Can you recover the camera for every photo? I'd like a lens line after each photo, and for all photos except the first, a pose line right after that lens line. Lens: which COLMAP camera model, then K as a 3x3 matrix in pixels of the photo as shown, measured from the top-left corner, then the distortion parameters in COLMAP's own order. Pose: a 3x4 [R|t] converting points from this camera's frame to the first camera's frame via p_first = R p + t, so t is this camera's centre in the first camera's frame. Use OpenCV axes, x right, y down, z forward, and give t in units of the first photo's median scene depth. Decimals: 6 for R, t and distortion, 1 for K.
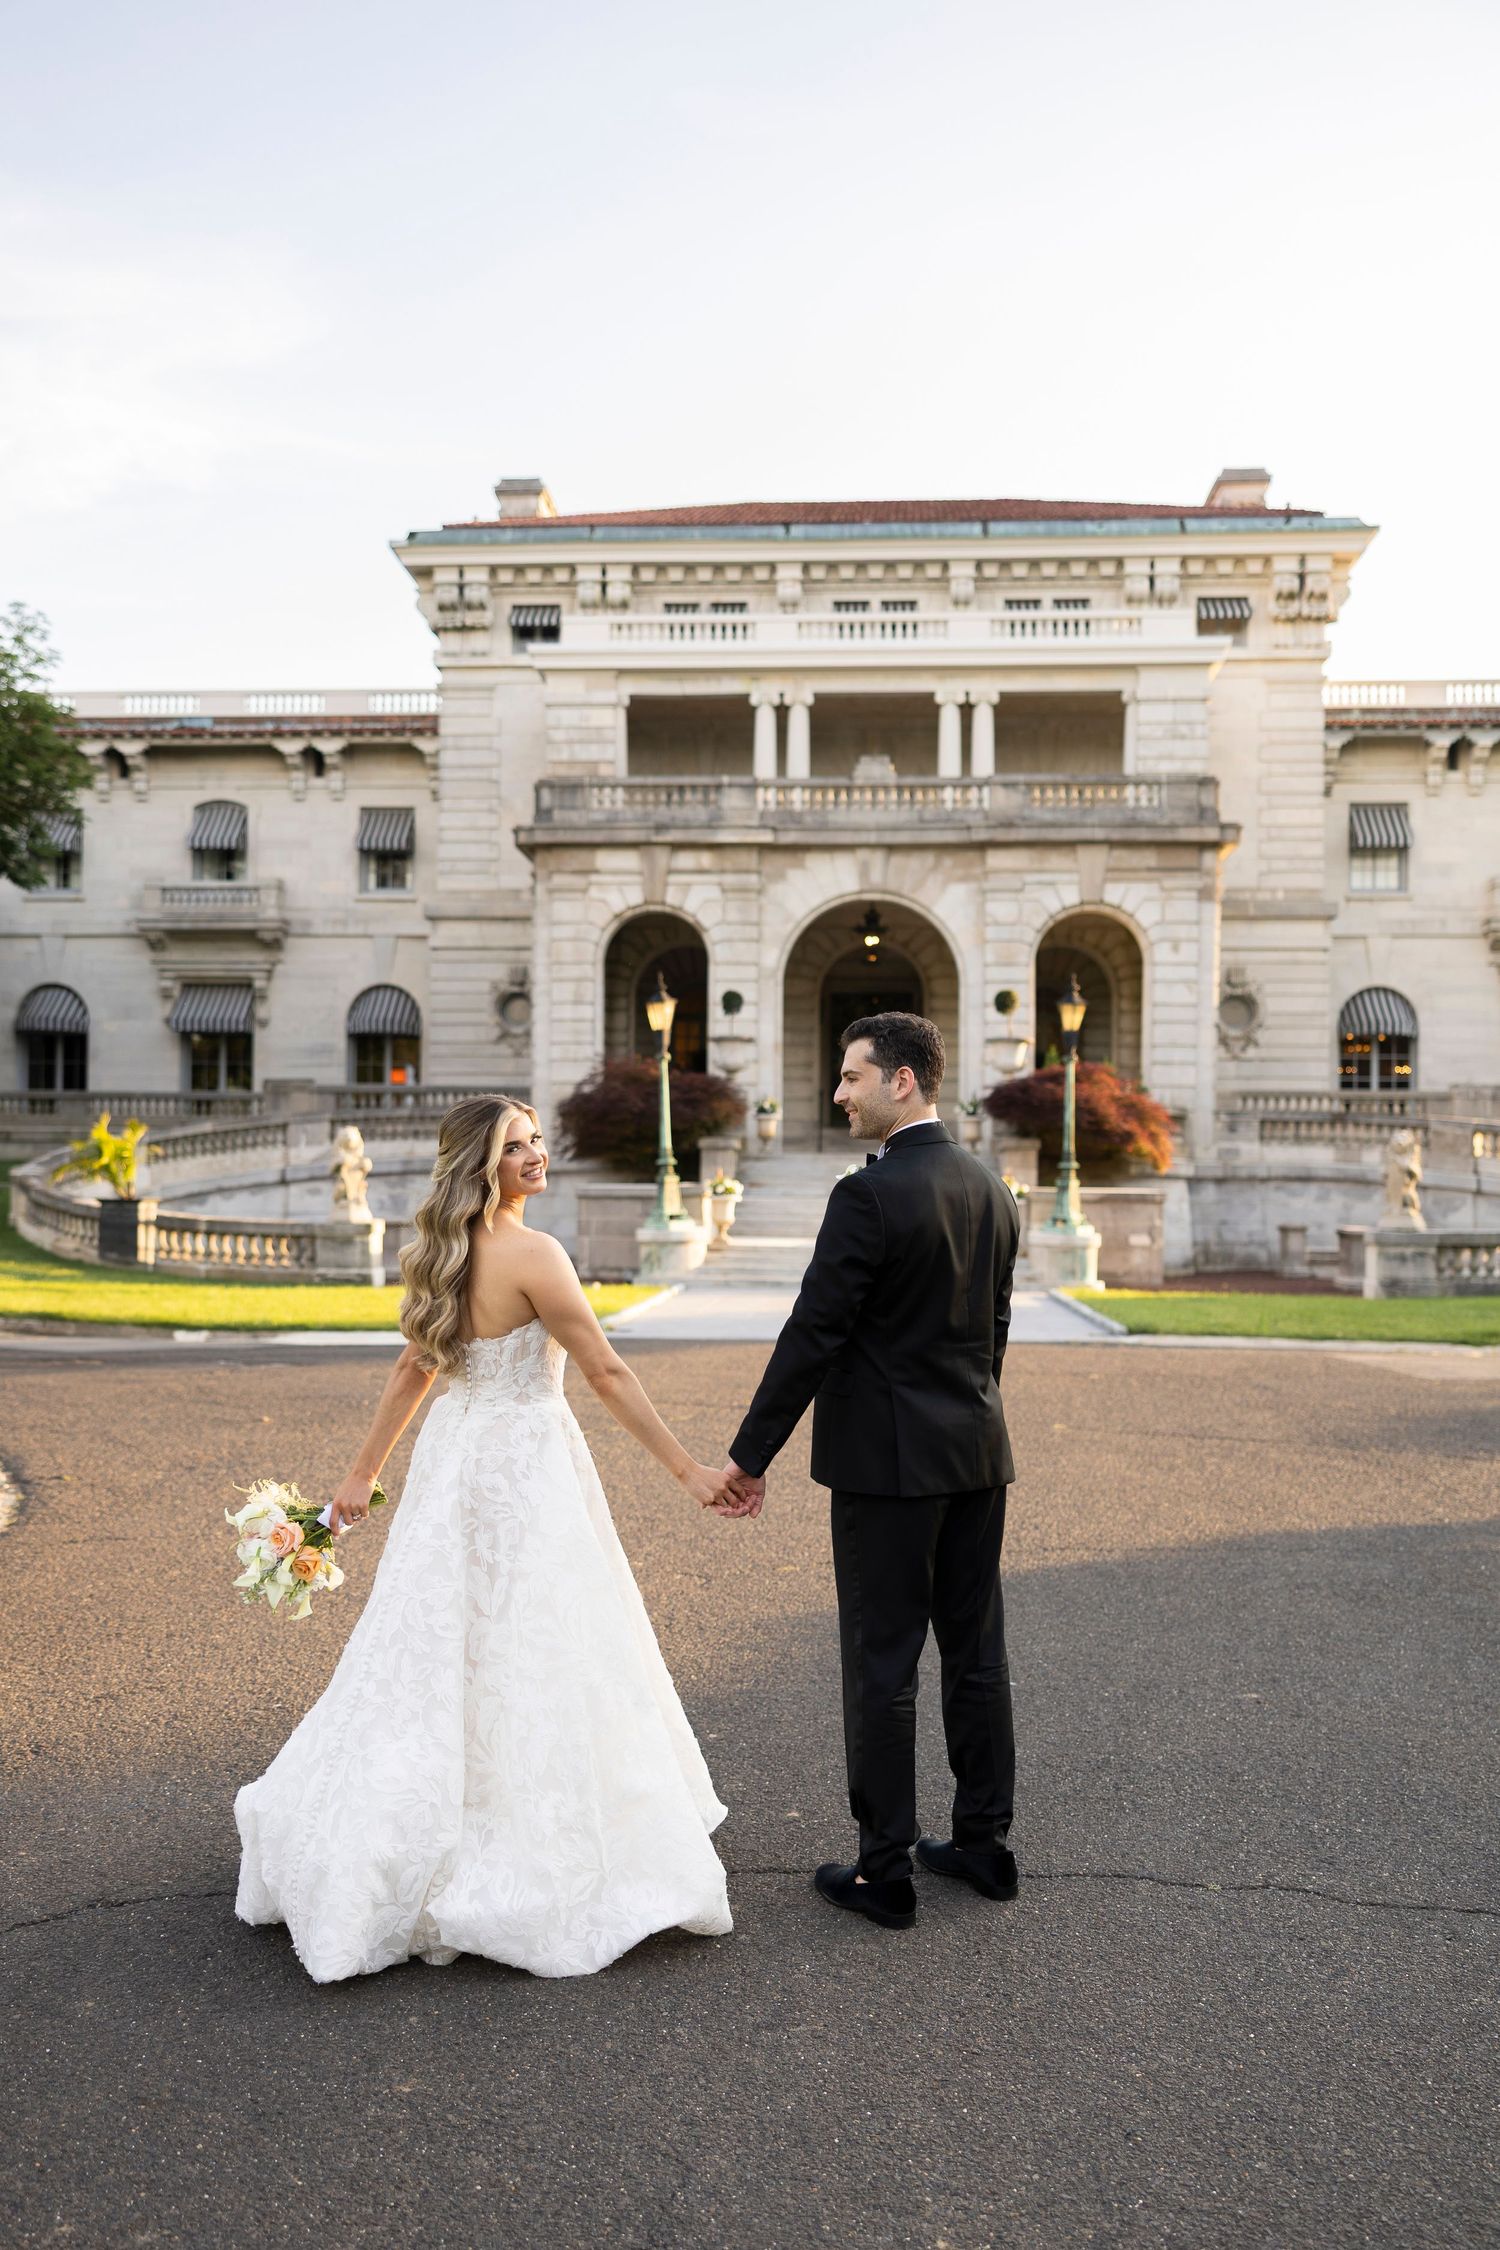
lens RADIAL K [[1917.7, 0, 730.8], [0, 1917.7, 1120.6], [0, 0, 1]] dist [0.007285, -0.001590]
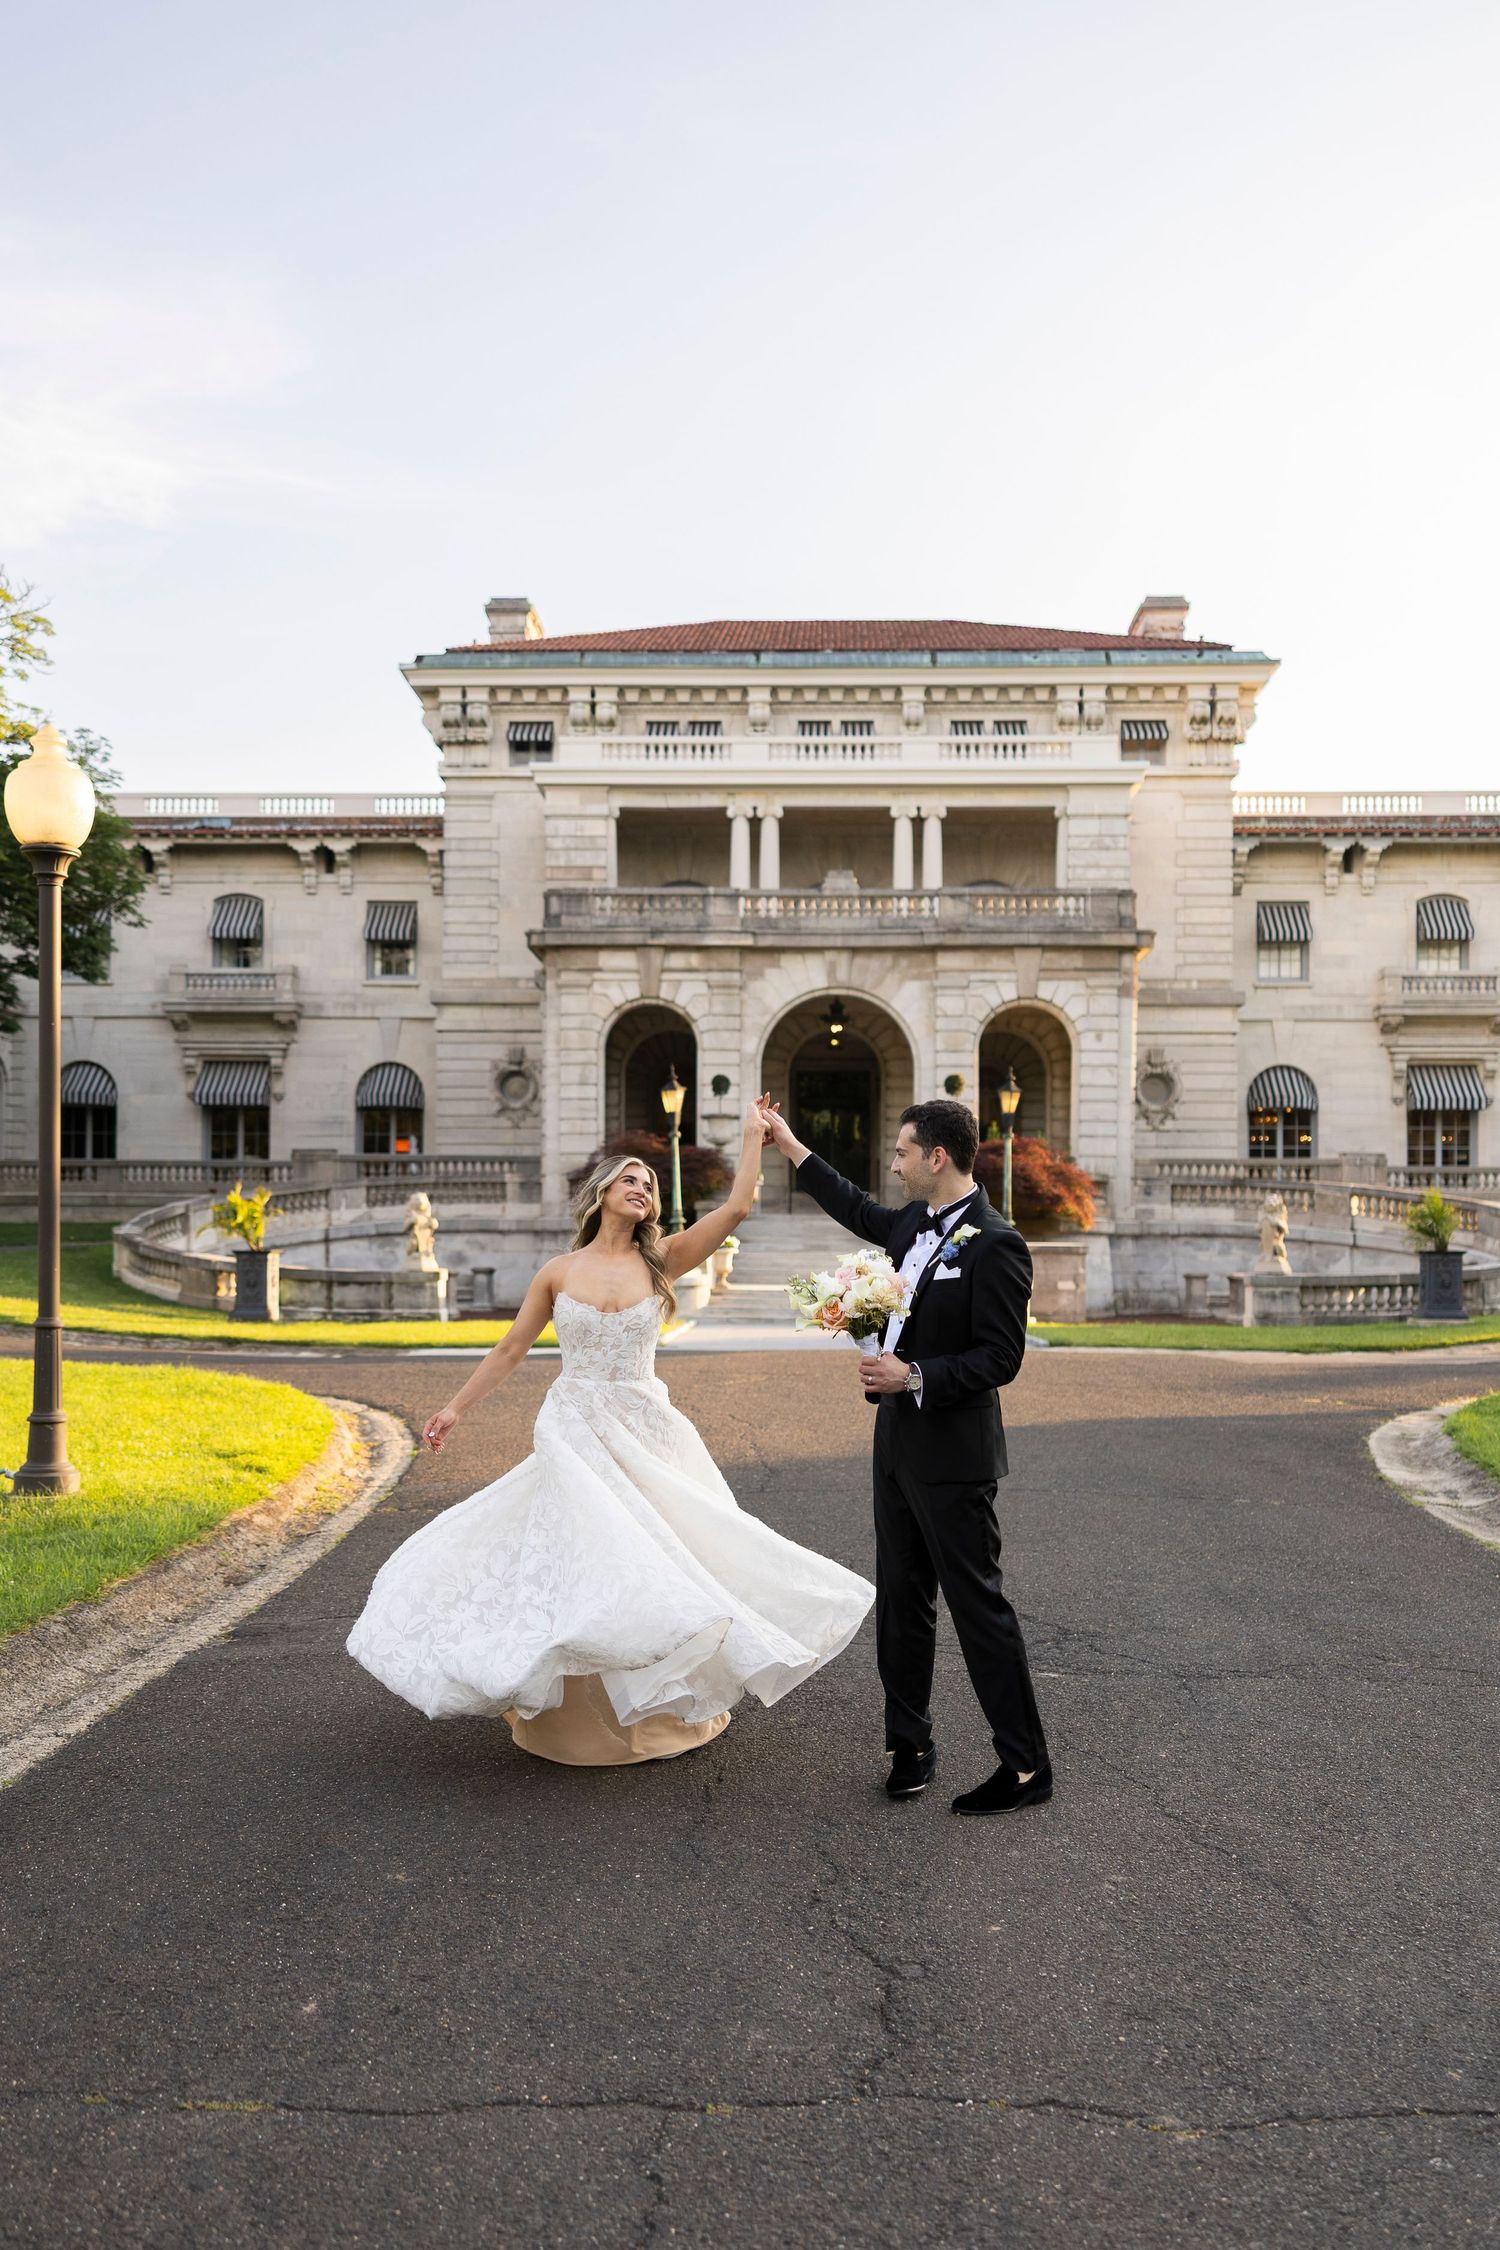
lens RADIAL K [[1923.9, 0, 741.8], [0, 1923.9, 1188.1], [0, 0, 1]] dist [0.013312, -0.002305]
pose [[0.999360, -0.001713, 0.035724, -0.022281], [0.001632, 0.999996, 0.002297, -0.001202], [-0.035728, -0.002237, 0.999359, -0.134071]]
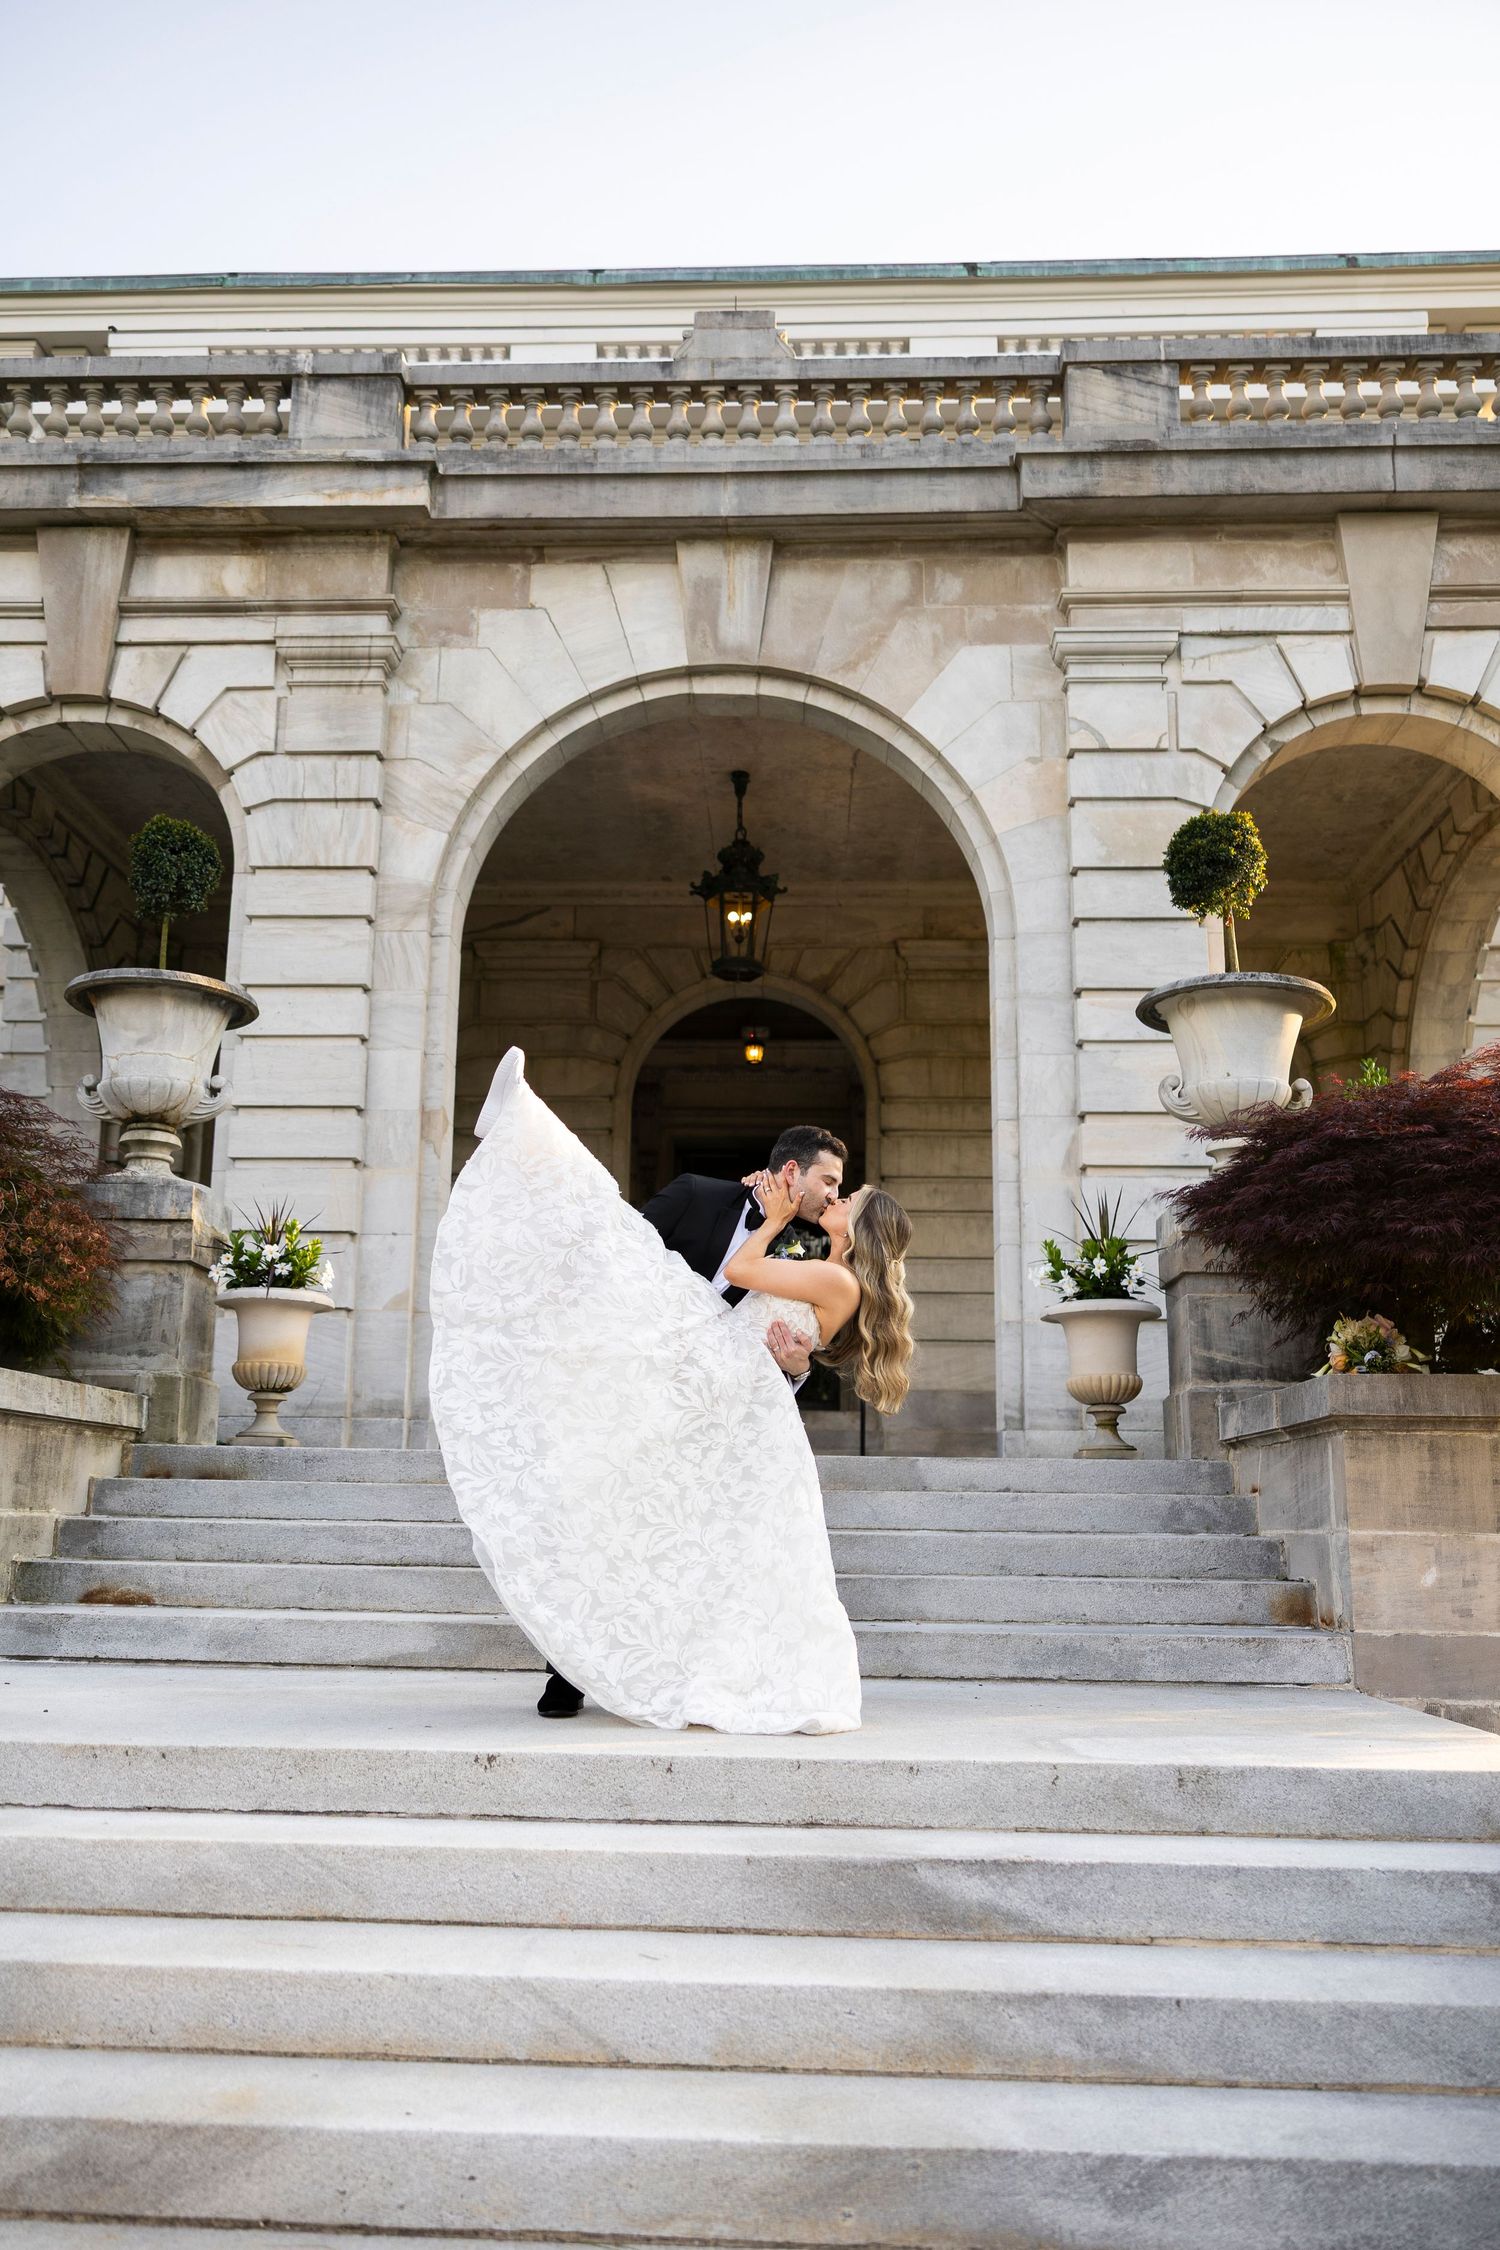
lens RADIAL K [[1739.8, 0, 706.7], [0, 1739.8, 1082.8], [0, 0, 1]] dist [0.011433, -0.000993]
pose [[0.999582, 0.010465, 0.026954, 0.053344], [-0.004790, 0.979255, -0.202576, 0.011432], [-0.028514, 0.202362, 0.978895, 0.608759]]
